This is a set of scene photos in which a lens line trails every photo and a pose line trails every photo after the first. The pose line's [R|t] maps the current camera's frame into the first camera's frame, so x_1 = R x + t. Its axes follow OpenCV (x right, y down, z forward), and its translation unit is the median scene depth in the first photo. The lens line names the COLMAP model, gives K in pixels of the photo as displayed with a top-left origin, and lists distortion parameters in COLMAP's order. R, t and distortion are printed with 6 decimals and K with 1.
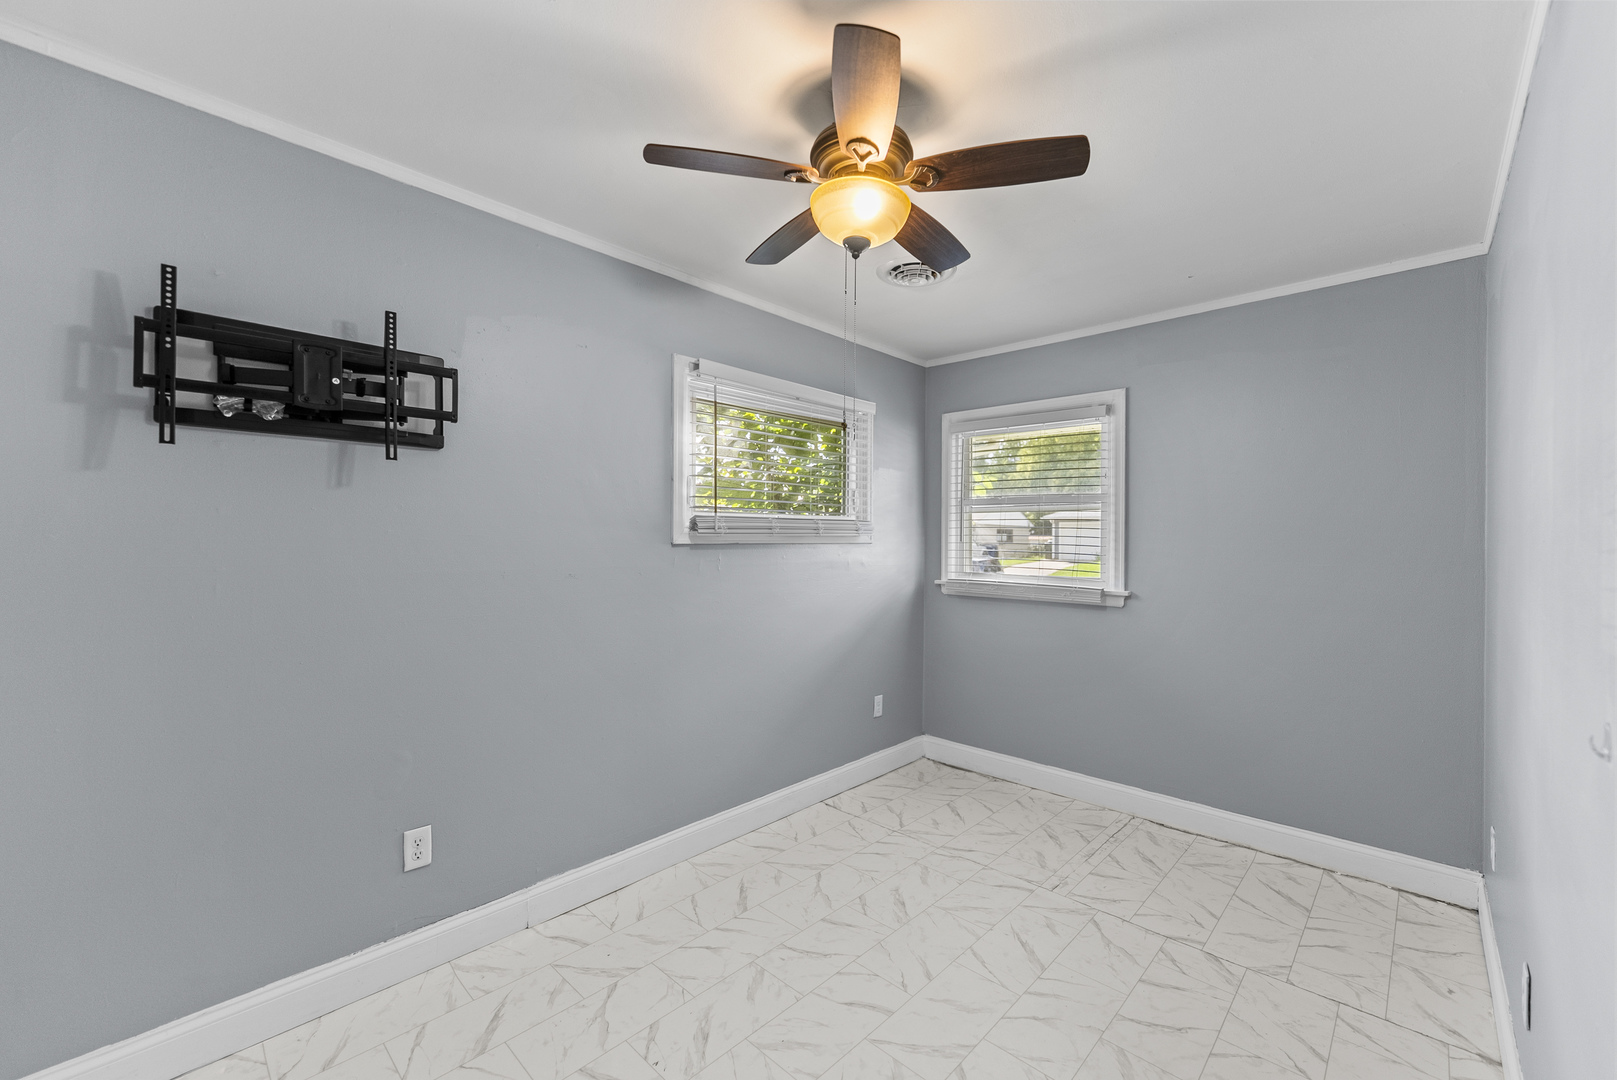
lens RADIAL K [[674.7, 0, 812.7], [0, 674.7, 508.8], [0, 0, 1]] dist [0.001118, -0.000162]
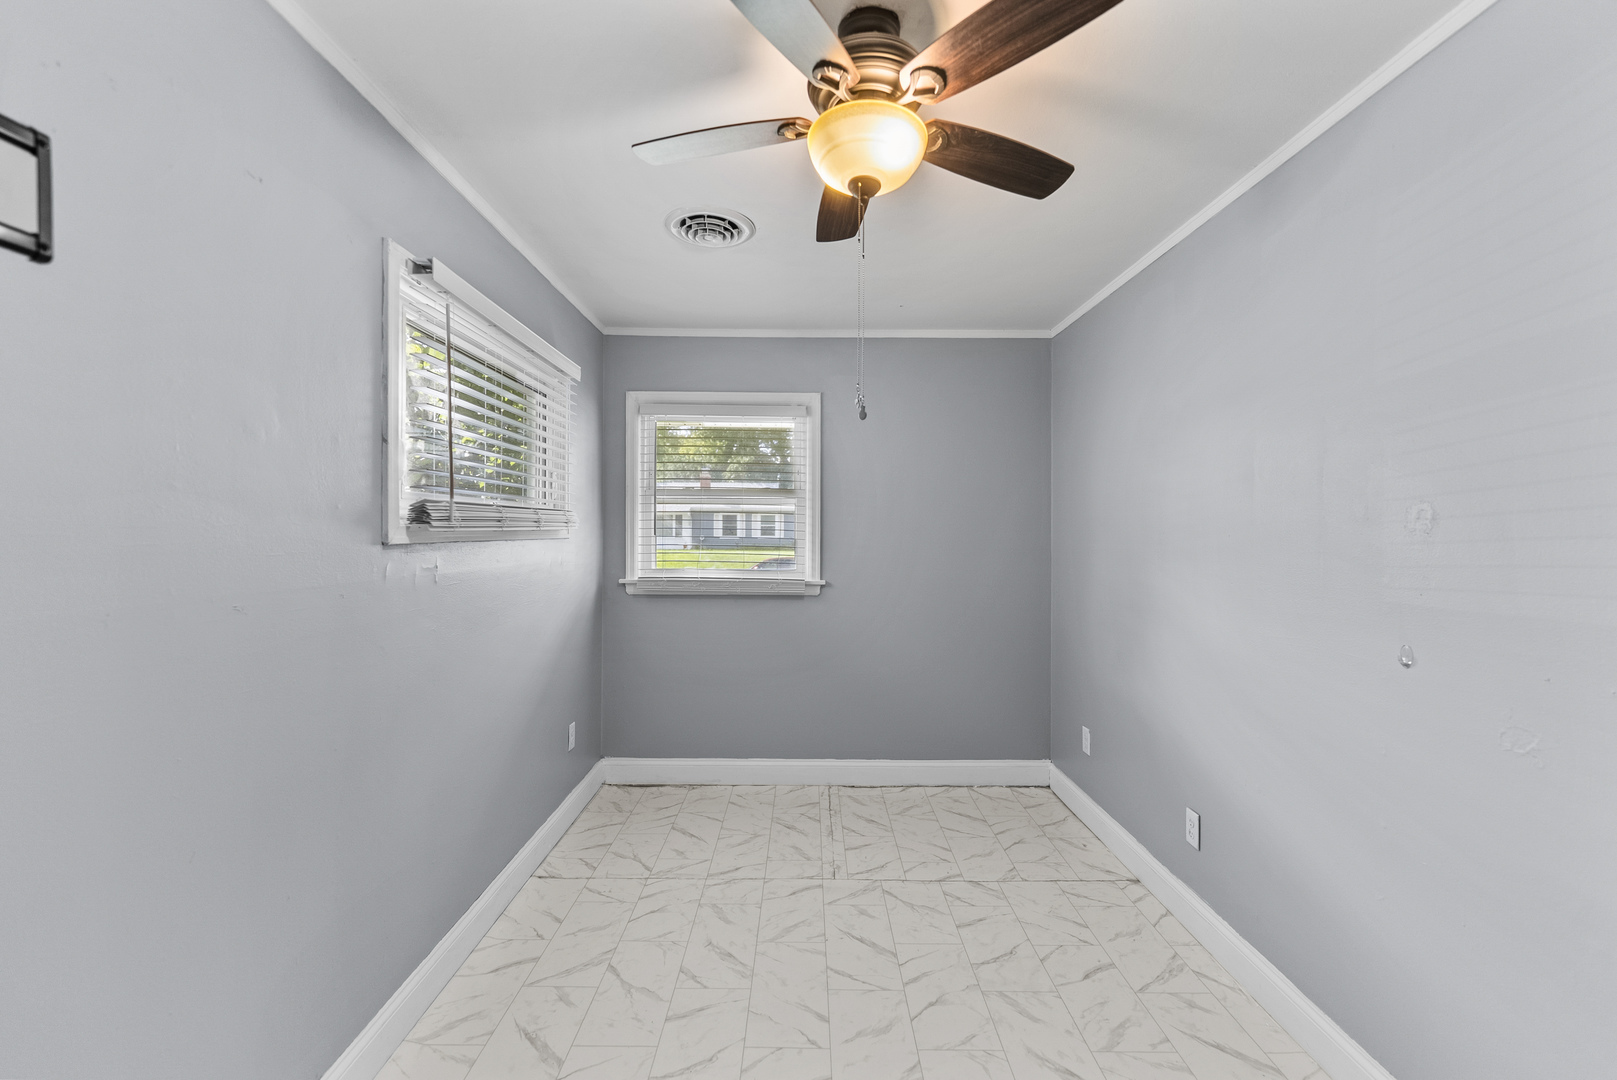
lens RADIAL K [[674.7, 0, 812.7], [0, 674.7, 508.8], [0, 0, 1]] dist [0.001118, -0.000162]
pose [[0.715372, 0.020029, 0.698457, -0.329025], [-0.030634, 0.999527, 0.002713, 0.004958], [-0.698072, -0.023337, 0.715647, 0.257055]]
